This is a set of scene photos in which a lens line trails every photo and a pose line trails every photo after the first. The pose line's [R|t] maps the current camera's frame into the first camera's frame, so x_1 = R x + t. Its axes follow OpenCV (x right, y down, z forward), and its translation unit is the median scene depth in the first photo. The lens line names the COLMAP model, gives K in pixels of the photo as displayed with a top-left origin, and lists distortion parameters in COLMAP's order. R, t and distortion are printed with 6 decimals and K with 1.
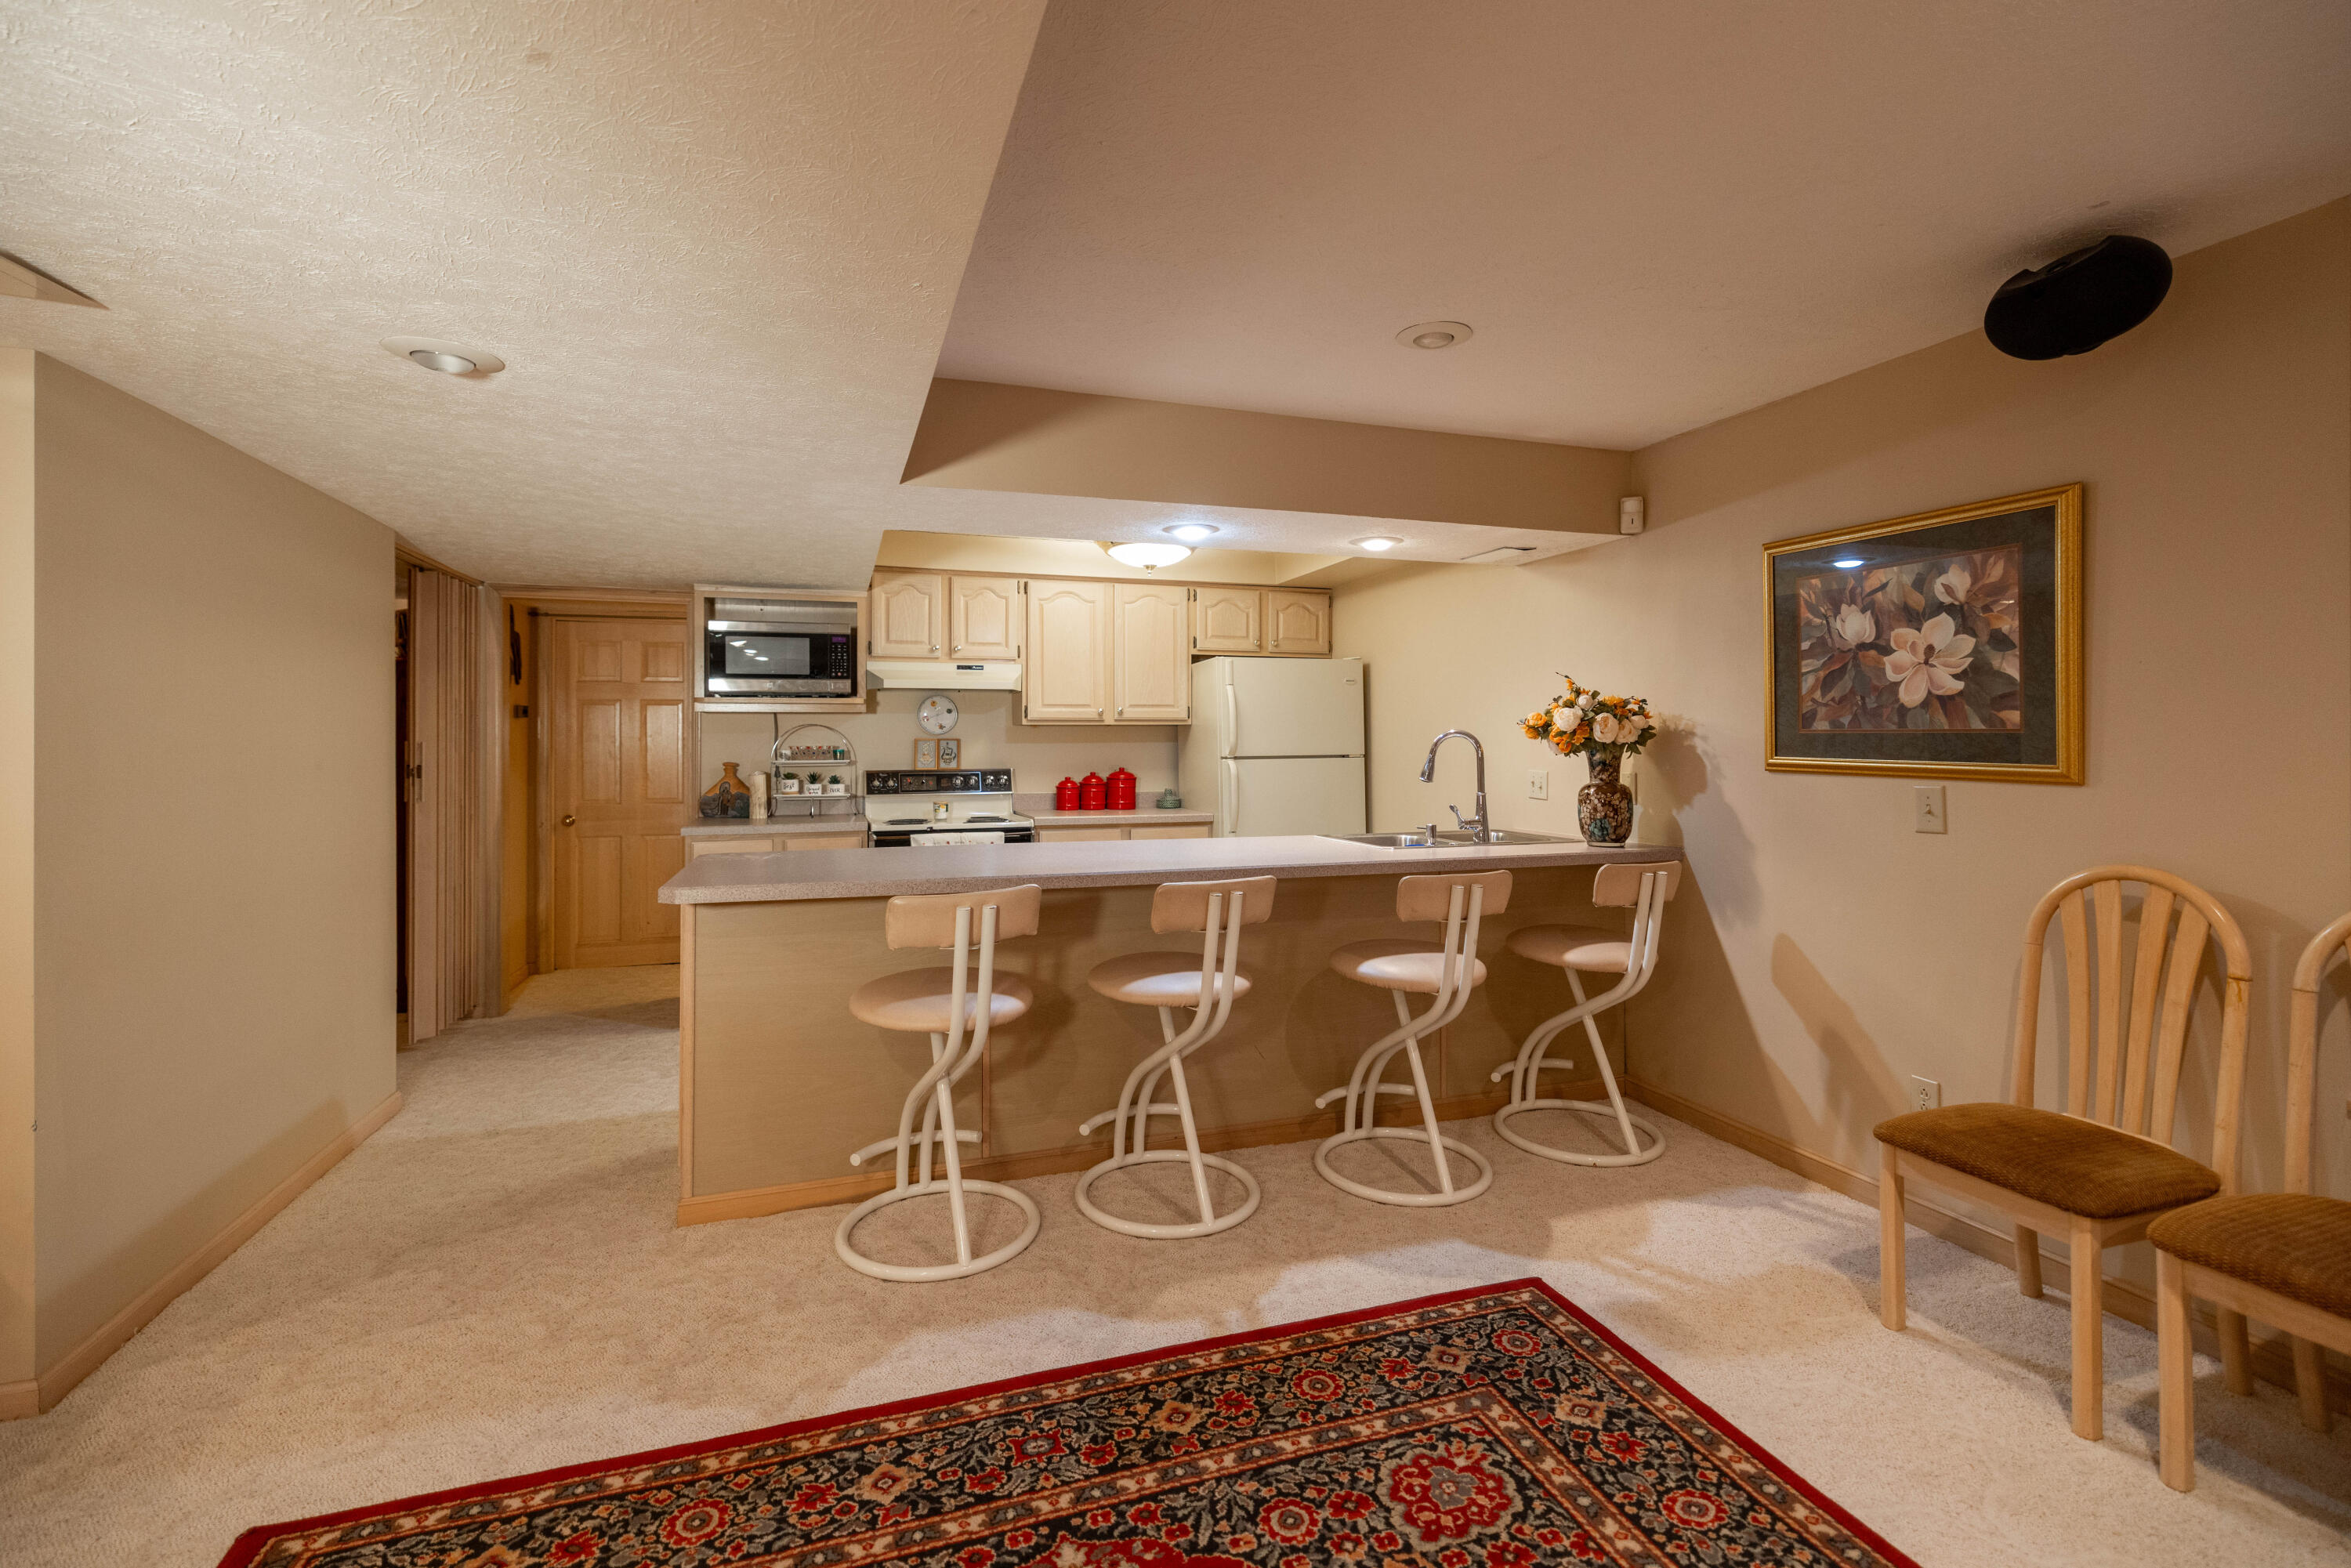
lens RADIAL K [[987.3, 0, 1145.6], [0, 987.3, 745.6], [0, 0, 1]] dist [0.001177, -0.000961]
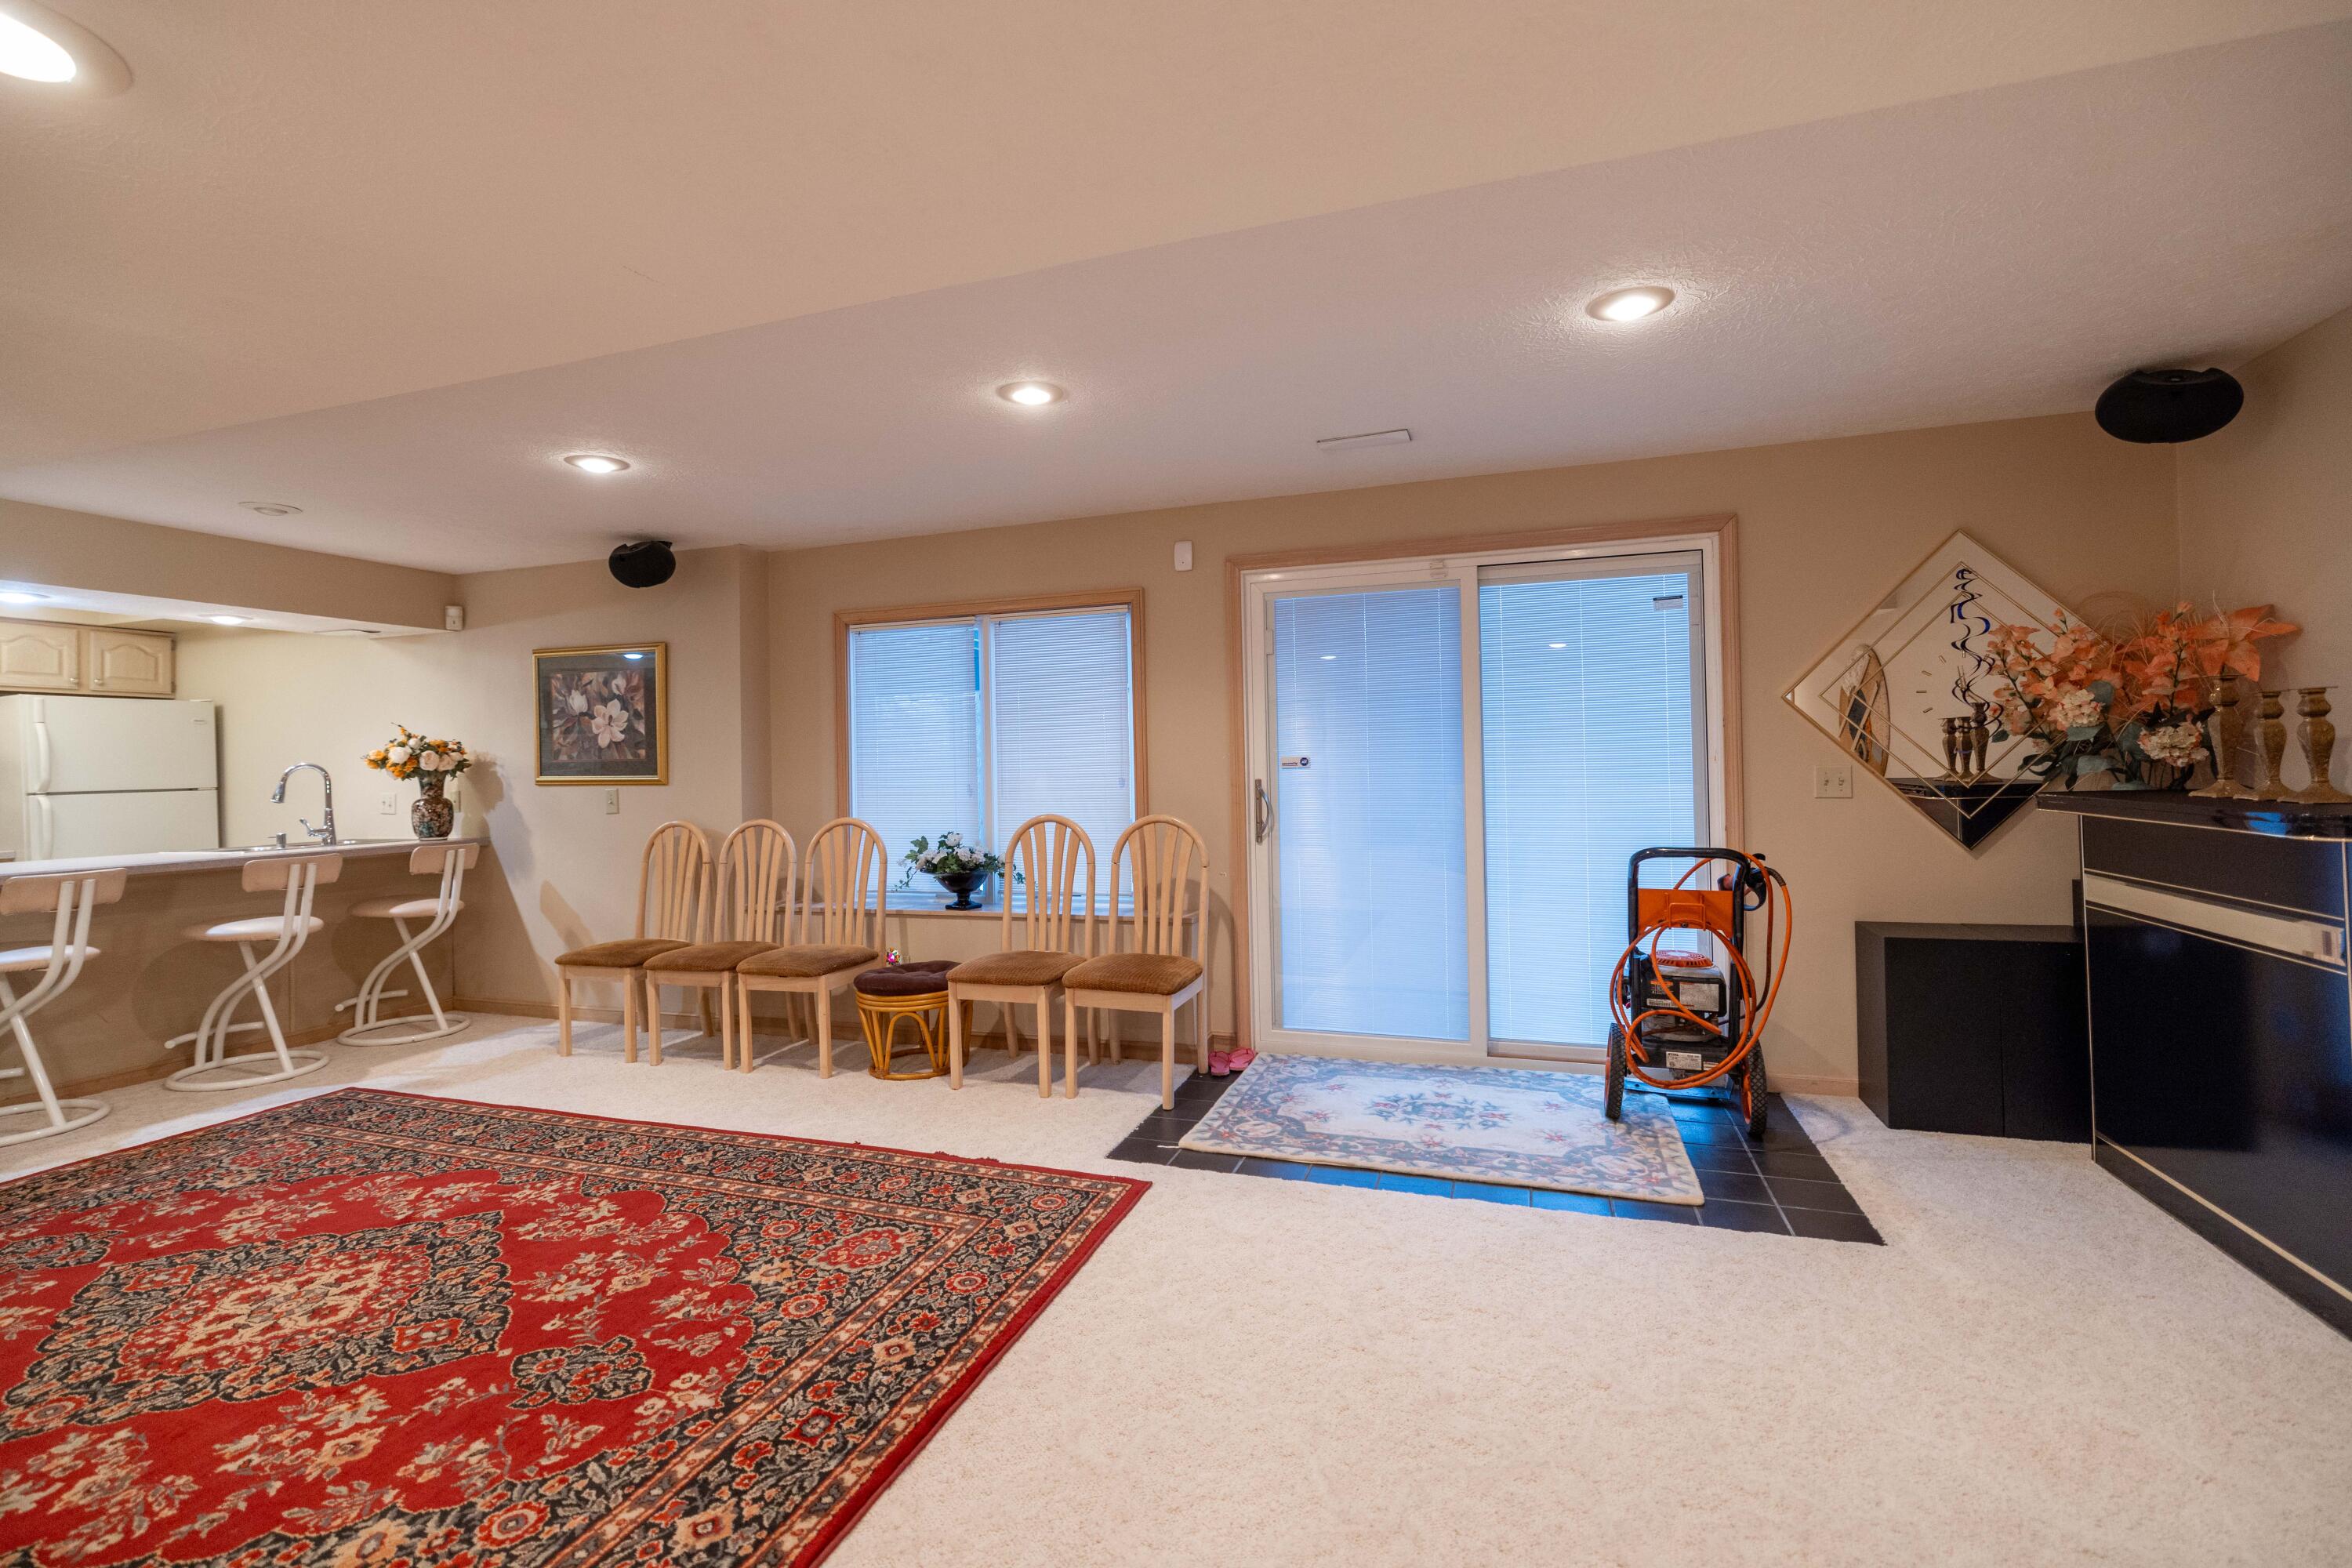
lens RADIAL K [[987.7, 0, 1146.1], [0, 987.7, 745.6], [0, 0, 1]] dist [0.001177, -0.000961]
pose [[0.567213, 0.003181, 0.823565, -0.165919], [0.026116, 0.999420, -0.021847, 0.022227], [-0.823157, 0.033900, 0.566801, -0.809254]]
